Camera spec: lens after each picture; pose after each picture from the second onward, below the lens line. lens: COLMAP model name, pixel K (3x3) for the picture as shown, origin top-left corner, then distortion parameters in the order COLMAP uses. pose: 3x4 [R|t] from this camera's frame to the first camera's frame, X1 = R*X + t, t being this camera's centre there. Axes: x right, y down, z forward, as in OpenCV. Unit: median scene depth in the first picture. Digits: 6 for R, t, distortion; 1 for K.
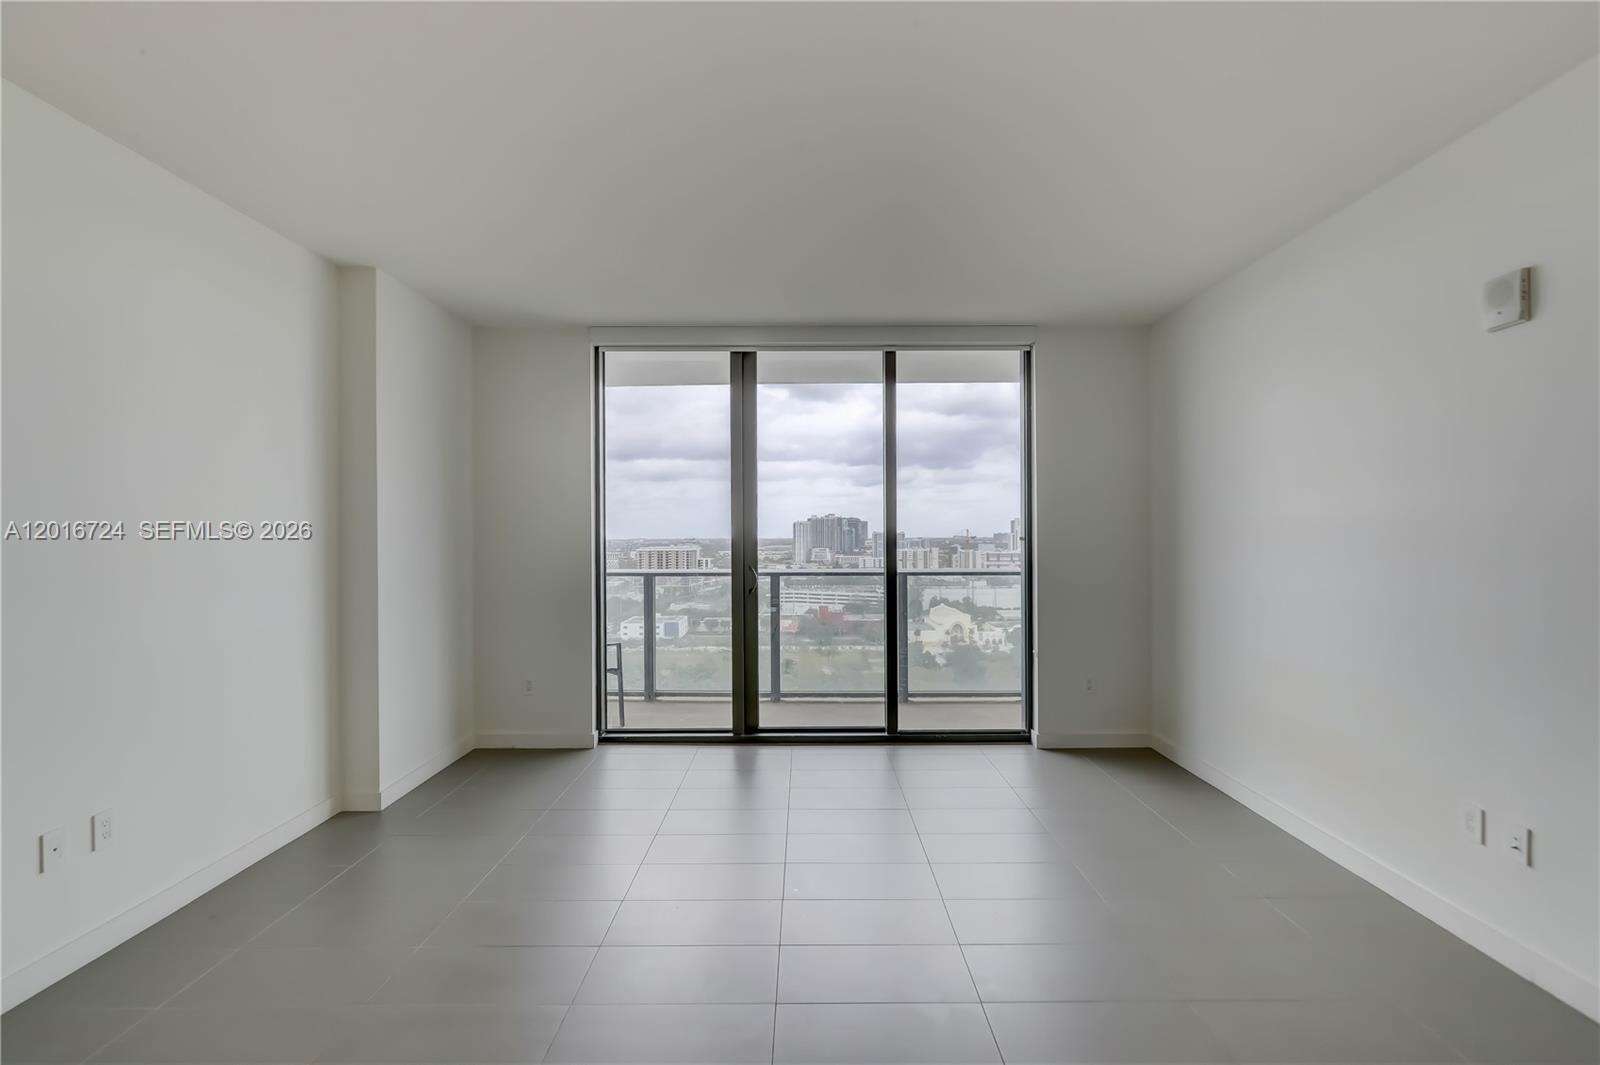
lens RADIAL K [[726.4, 0, 802.2], [0, 726.4, 537.5], [0, 0, 1]] dist [0.002023, 0.002132]
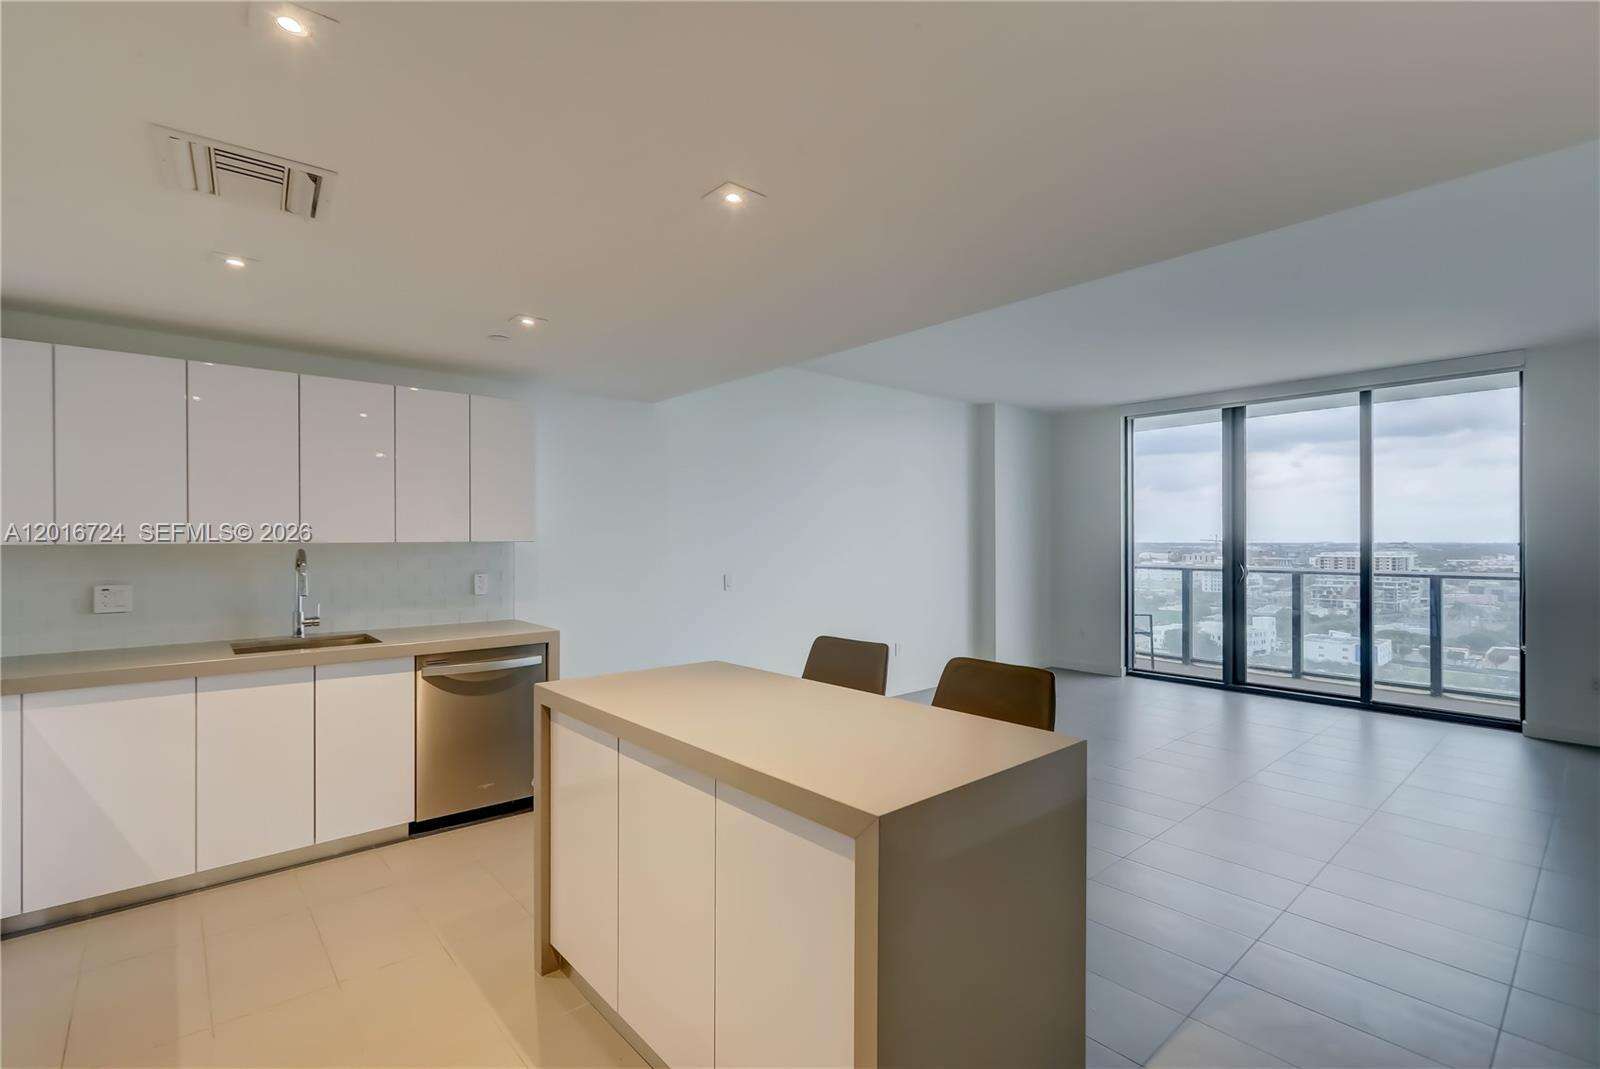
lens RADIAL K [[726.4, 0, 810.7], [0, 726.4, 537.3], [0, 0, 1]] dist [0.002023, 0.002132]
pose [[0.672373, 0.002253, -0.740209, 0.396433], [-0.004983, 0.999986, -0.001482, -0.002606], [0.740195, 0.004685, 0.672376, -0.511979]]
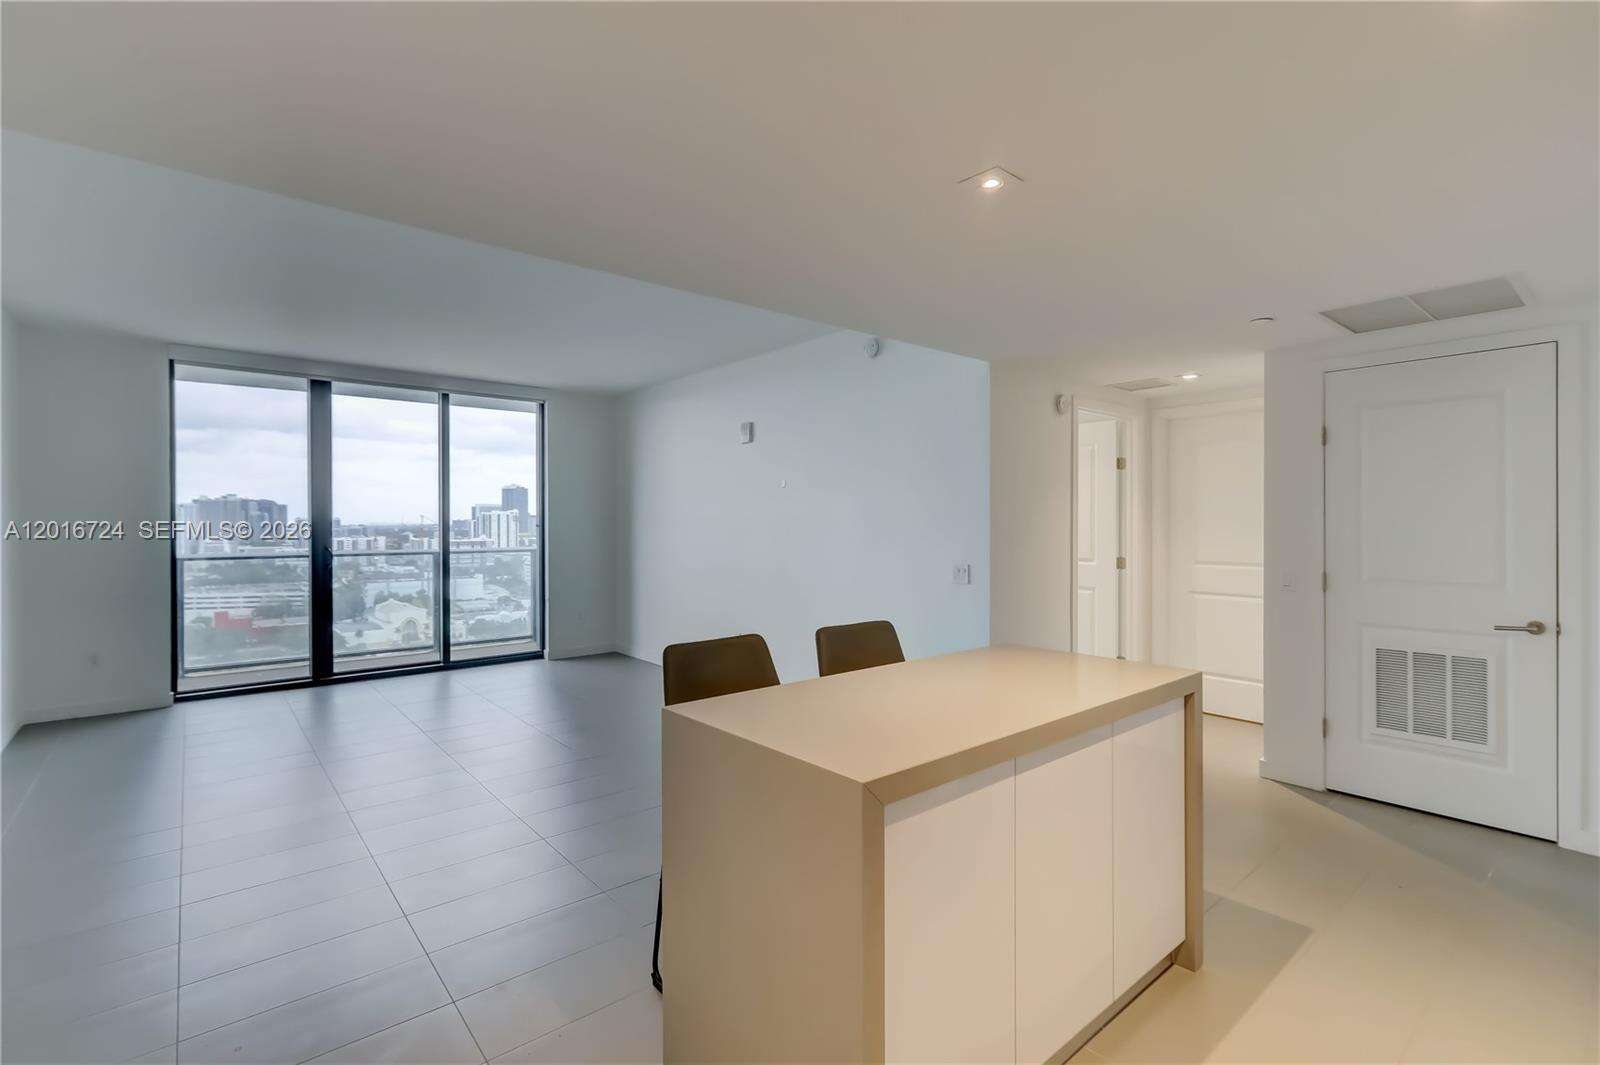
lens RADIAL K [[726.4, 0, 797.0], [0, 726.4, 532.6], [0, 0, 1]] dist [0.002023, 0.002132]
pose [[0.763402, -0.006403, 0.645892, -0.262252], [-0.000396, 0.999946, 0.010381, -0.000416], [-0.645923, -0.008181, 0.763358, -0.508128]]
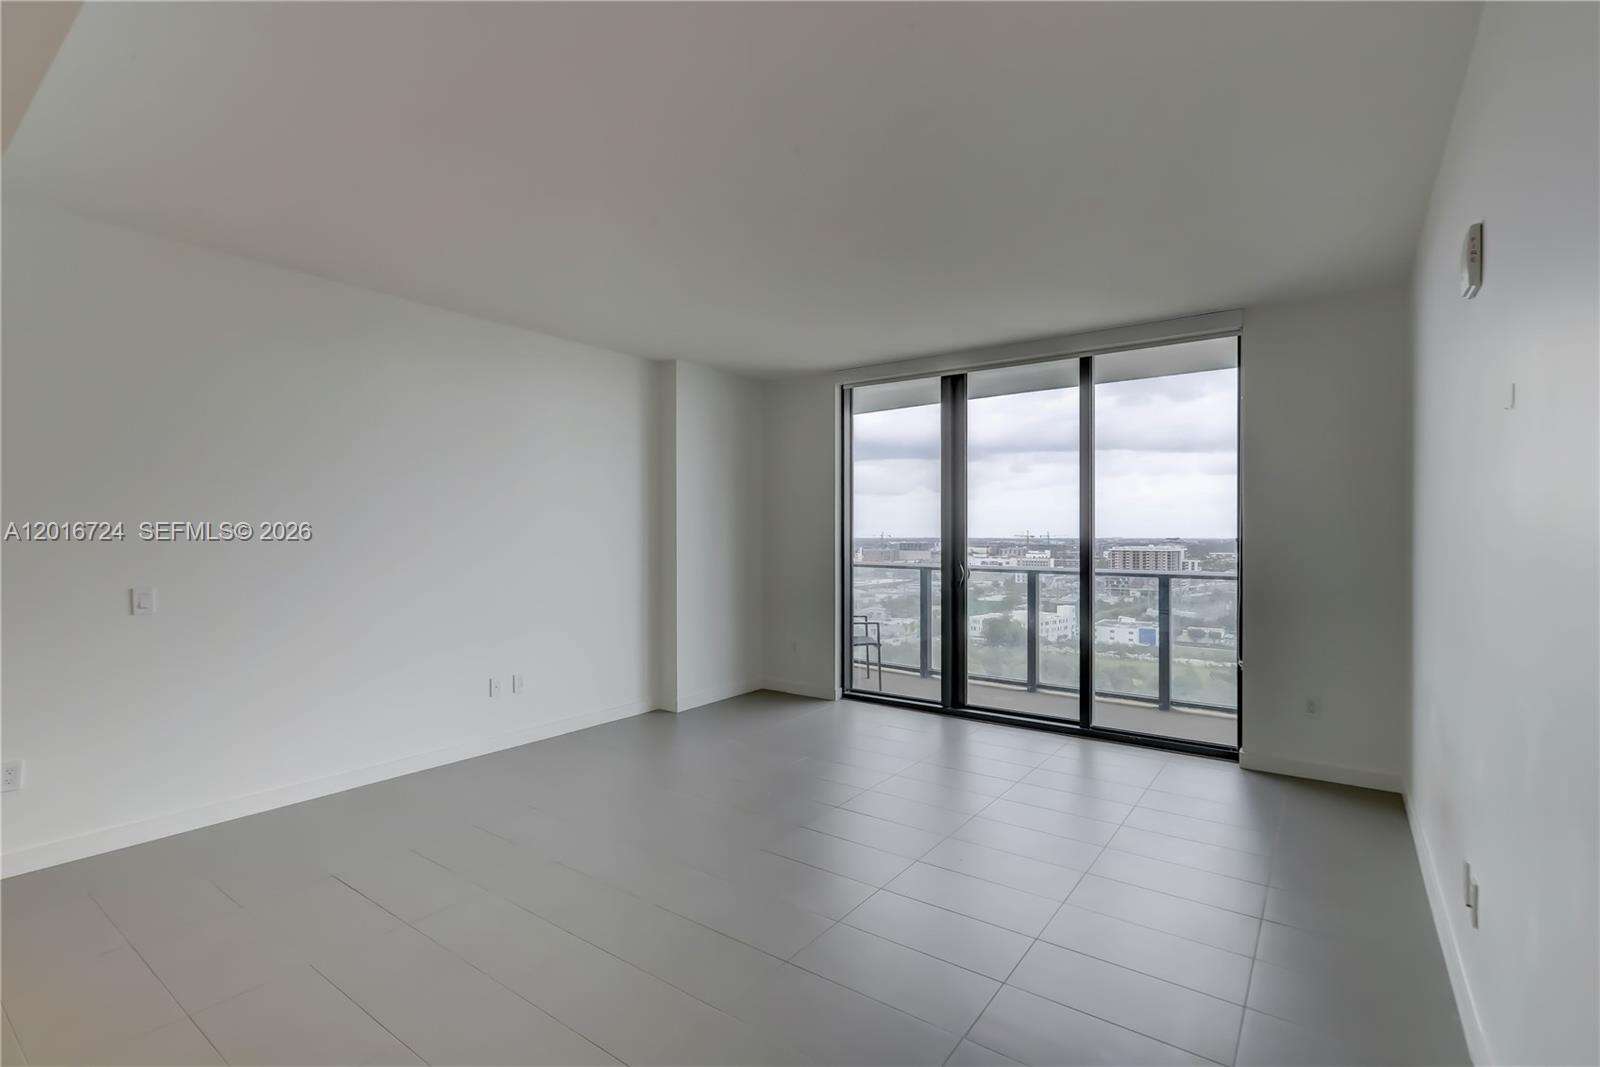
lens RADIAL K [[726.4, 0, 803.3], [0, 726.4, 530.4], [0, 0, 1]] dist [0.002023, 0.002132]
pose [[0.811289, 0.001912, -0.584642, 0.394284], [-0.006301, 0.999965, -0.005473, -0.001394], [0.584611, 0.008124, 0.811273, -0.067873]]
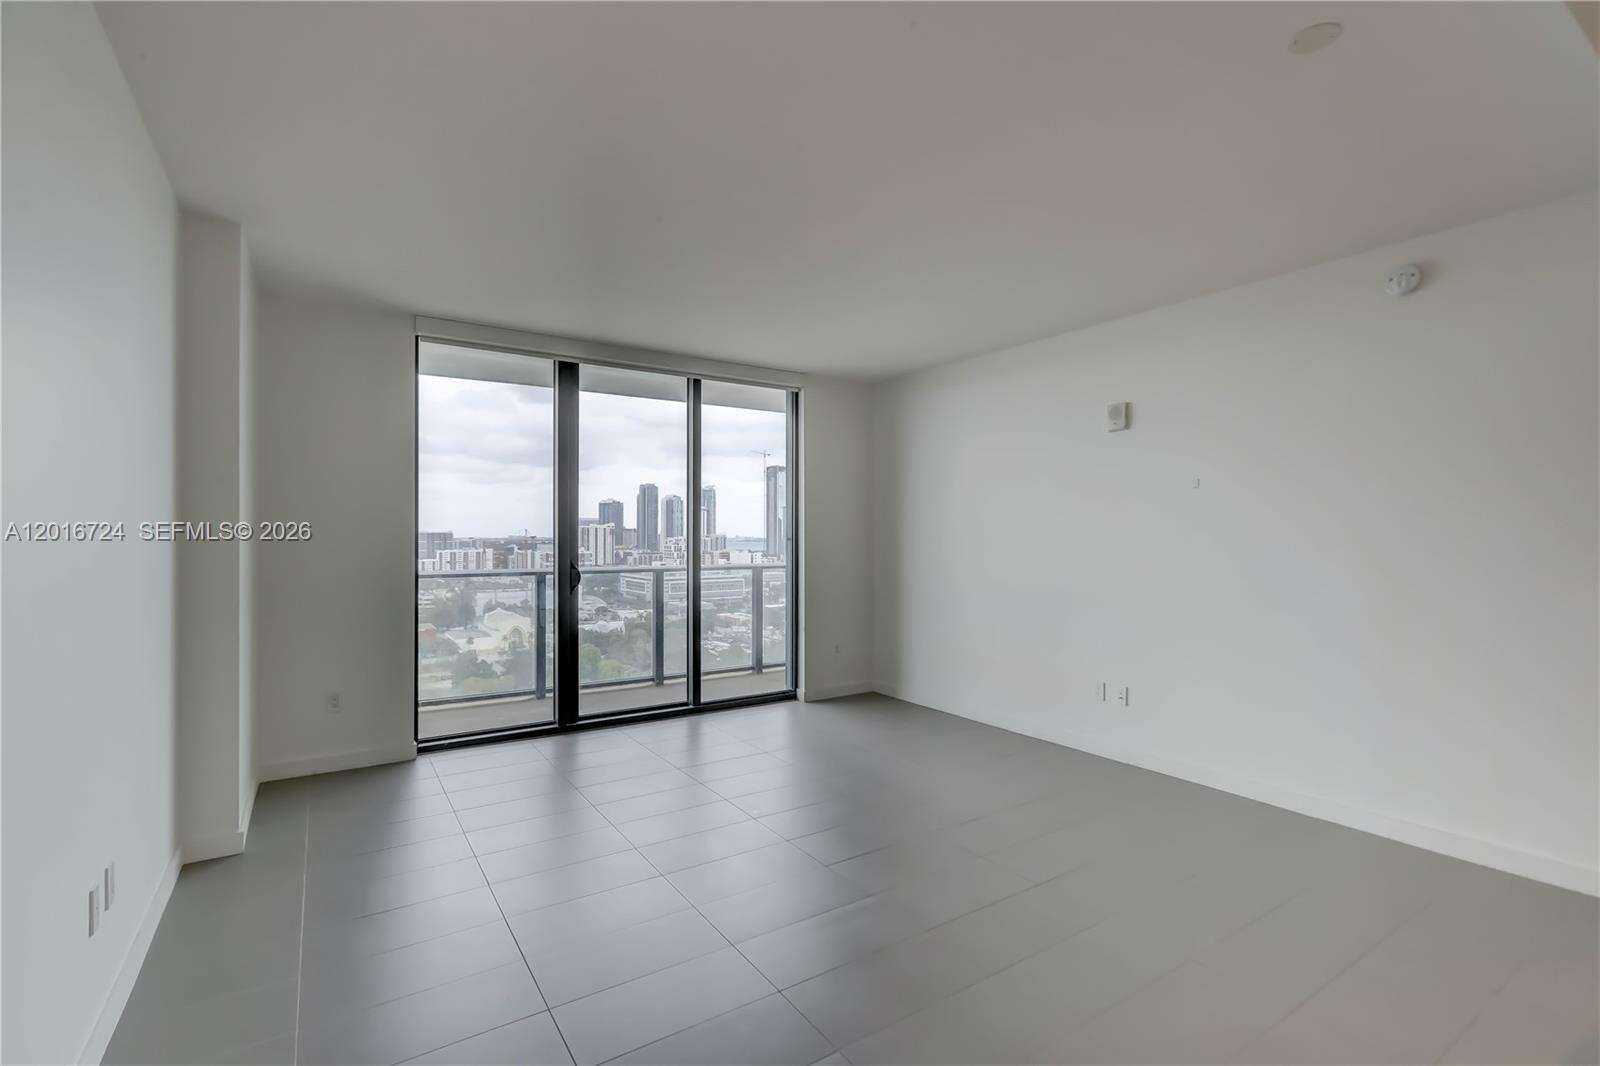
lens RADIAL K [[726.4, 0, 804.6], [0, 726.4, 544.1], [0, 0, 1]] dist [0.002023, 0.002132]
pose [[0.829183, -0.001251, 0.558975, -0.378707], [-0.003454, 0.999967, 0.007362, 0.000143], [-0.558966, -0.008035, 0.829152, -0.065098]]
